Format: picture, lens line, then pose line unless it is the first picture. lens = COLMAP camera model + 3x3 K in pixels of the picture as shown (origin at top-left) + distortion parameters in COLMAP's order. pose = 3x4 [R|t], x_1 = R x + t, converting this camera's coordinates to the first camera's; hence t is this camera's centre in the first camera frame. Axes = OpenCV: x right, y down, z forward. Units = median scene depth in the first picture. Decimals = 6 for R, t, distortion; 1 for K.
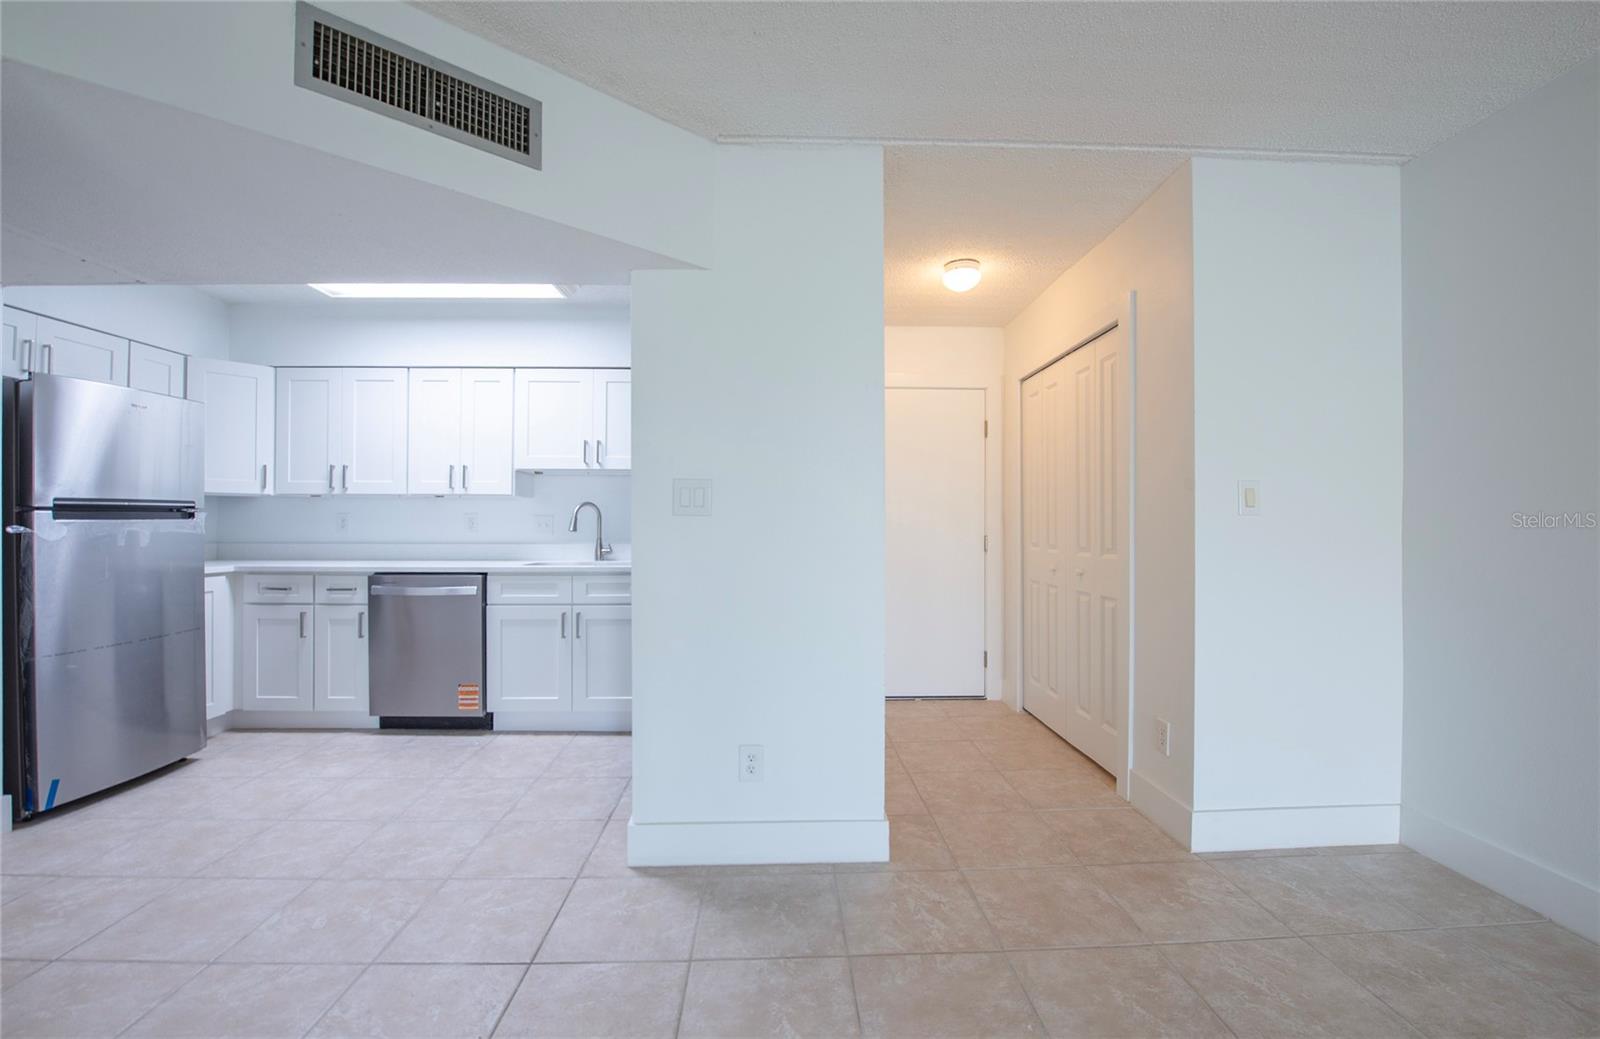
lens RADIAL K [[656.7, 0, 806.9], [0, 656.7, 526.3], [0, 0, 1]] dist [-0.014182, -0.003310]
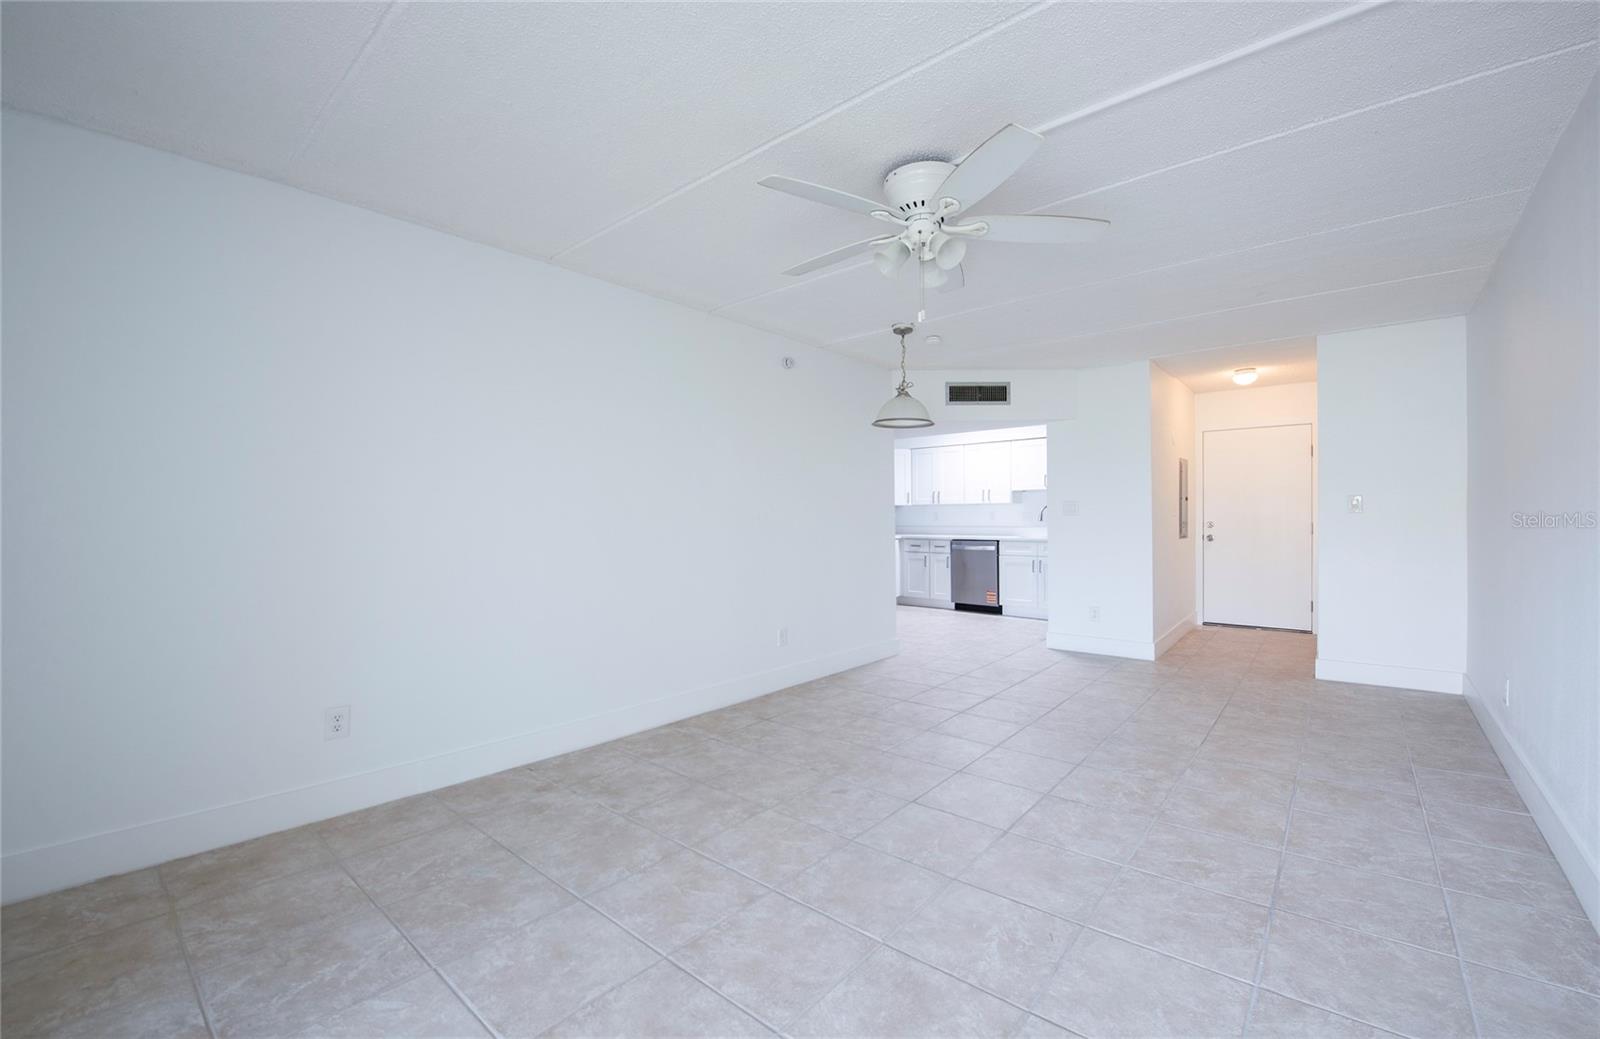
lens RADIAL K [[656.7, 0, 830.7], [0, 656.7, 523.0], [0, 0, 1]] dist [-0.014182, -0.003310]
pose [[0.751300, -0.002347, -0.659957, 0.521371], [0.011316, 0.999892, 0.009327, -0.012289], [0.659864, -0.014475, 0.751245, -0.989125]]
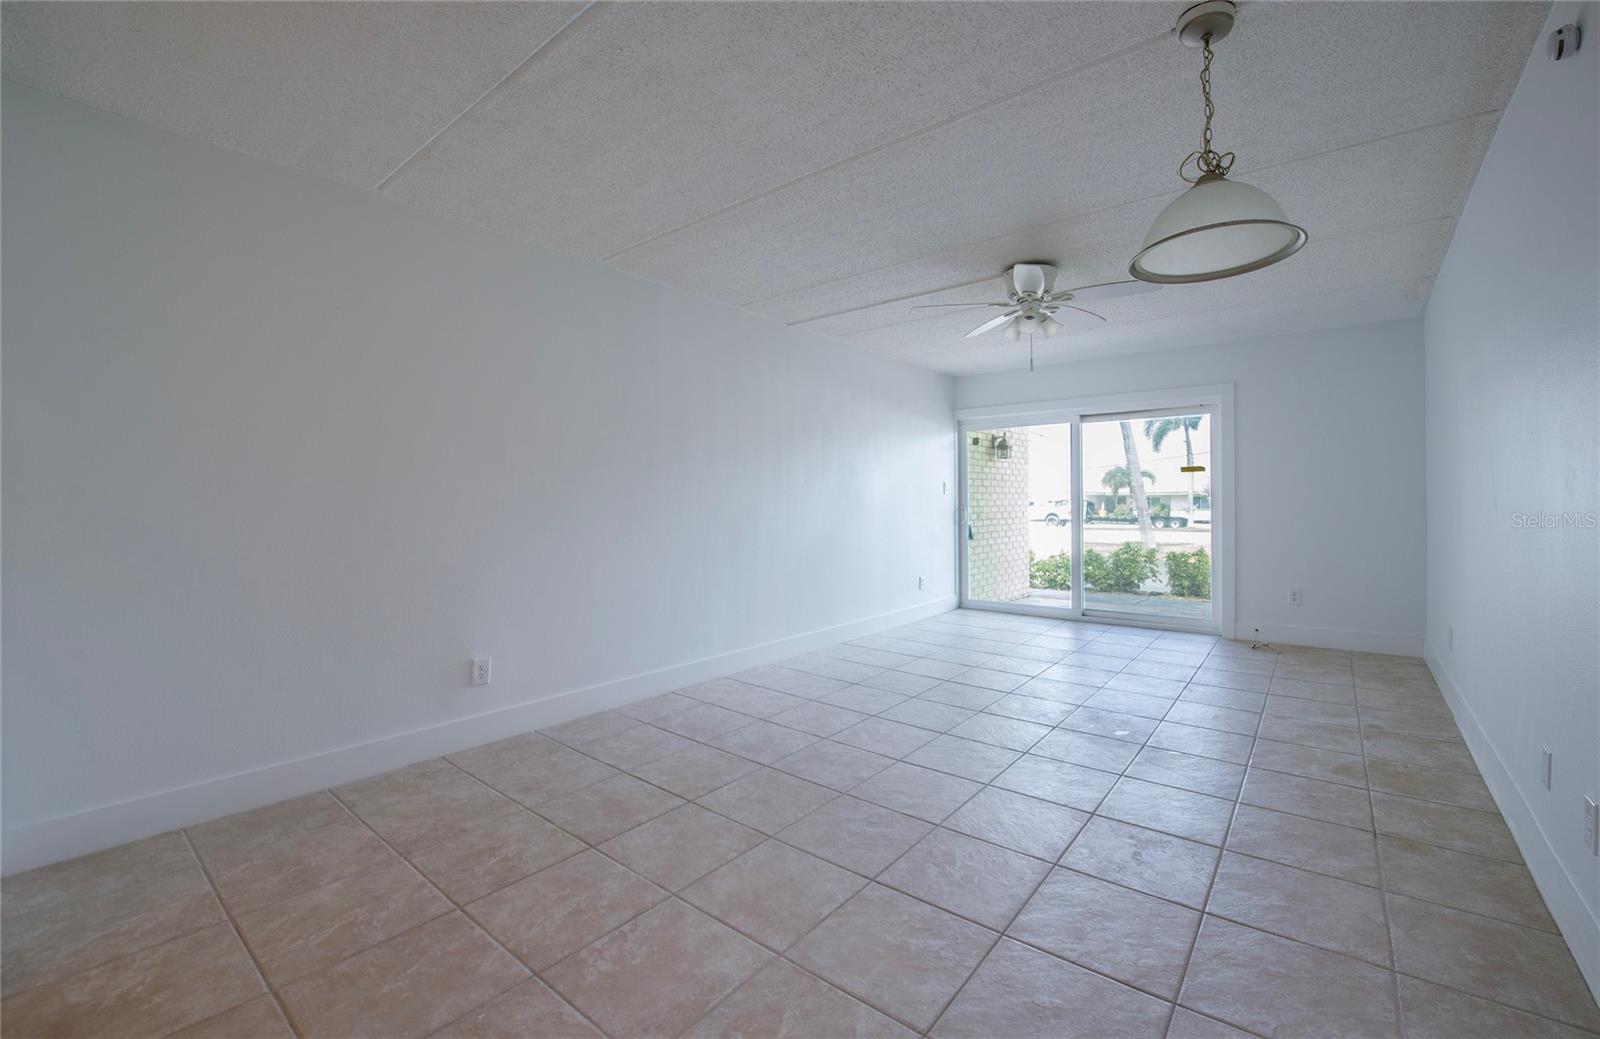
lens RADIAL K [[656.7, 0, 820.4], [0, 656.7, 500.8], [0, 0, 1]] dist [-0.014182, -0.003310]
pose [[-0.754958, 0.002448, 0.655769, -0.287803], [-0.001082, 0.999987, -0.004980, 0.002280], [-0.655772, -0.004469, -0.754945, 0.599066]]
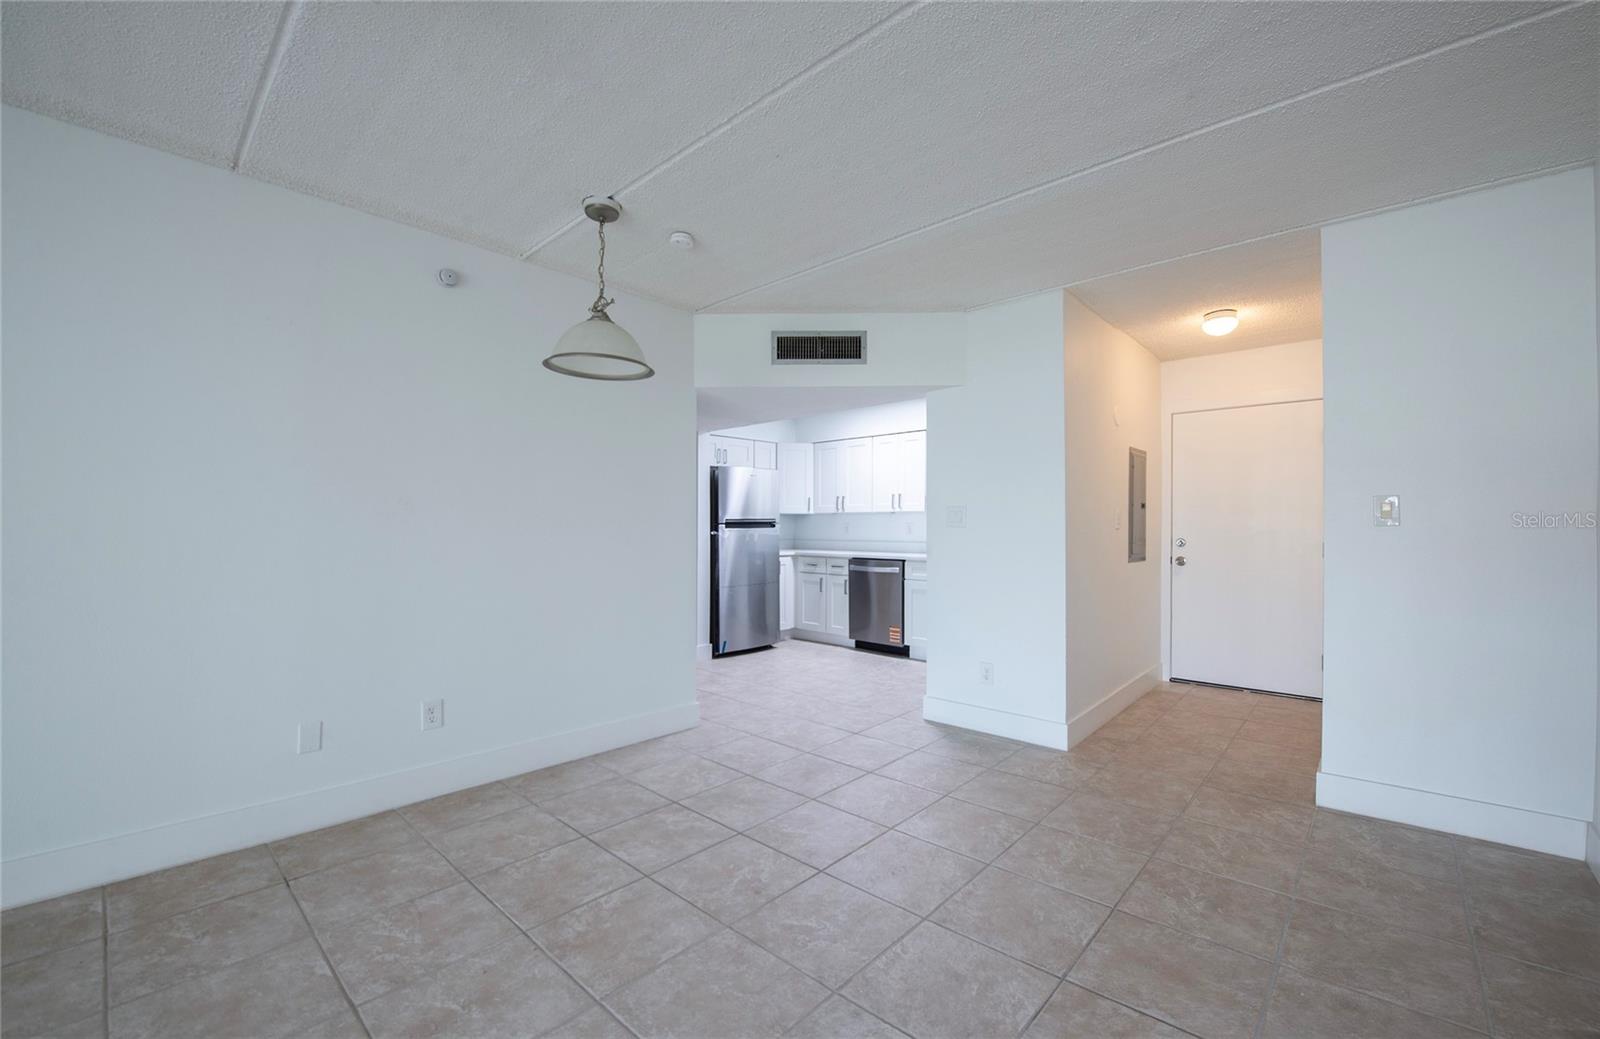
lens RADIAL K [[656.7, 0, 820.9], [0, 656.7, 530.8], [0, 0, 1]] dist [-0.014182, -0.003310]
pose [[0.721256, 0.002955, -0.692662, 0.498775], [-0.001112, 0.999995, 0.003108, -0.006697], [0.692667, -0.001471, 0.721256, -0.329251]]
